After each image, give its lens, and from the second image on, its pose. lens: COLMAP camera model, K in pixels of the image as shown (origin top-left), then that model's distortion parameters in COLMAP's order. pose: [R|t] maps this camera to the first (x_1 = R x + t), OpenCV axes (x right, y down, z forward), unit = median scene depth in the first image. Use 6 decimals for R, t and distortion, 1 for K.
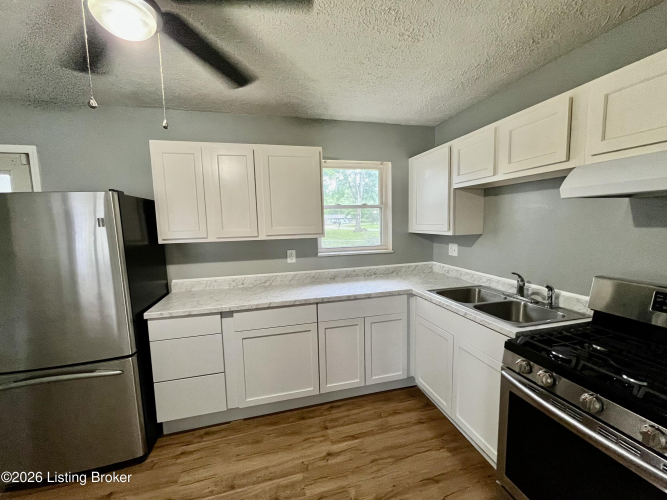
lens RADIAL K [[275.4, 0, 336.4], [0, 275.4, 250.3], [0, 0, 1]] dist [-0.002164, -0.000619]
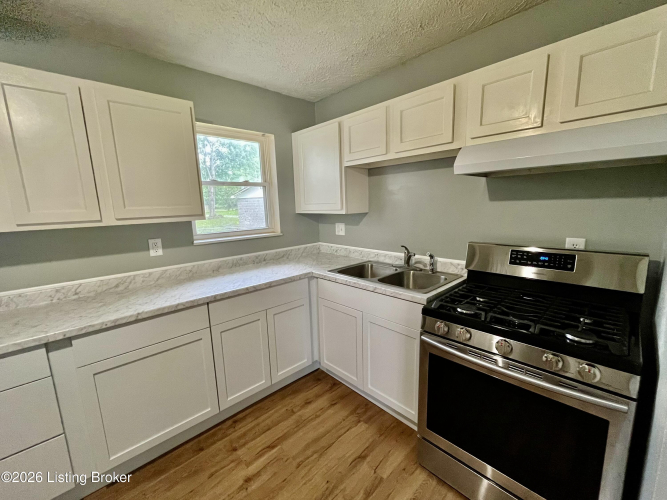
lens RADIAL K [[275.4, 0, 332.6], [0, 275.4, 249.7], [0, 0, 1]] dist [-0.002164, -0.000619]
pose [[0.883929, -0.080363, 0.460664, -0.105282], [0.057593, 0.996331, 0.063301, 0.010859], [-0.464061, -0.029423, 0.885314, 0.142338]]
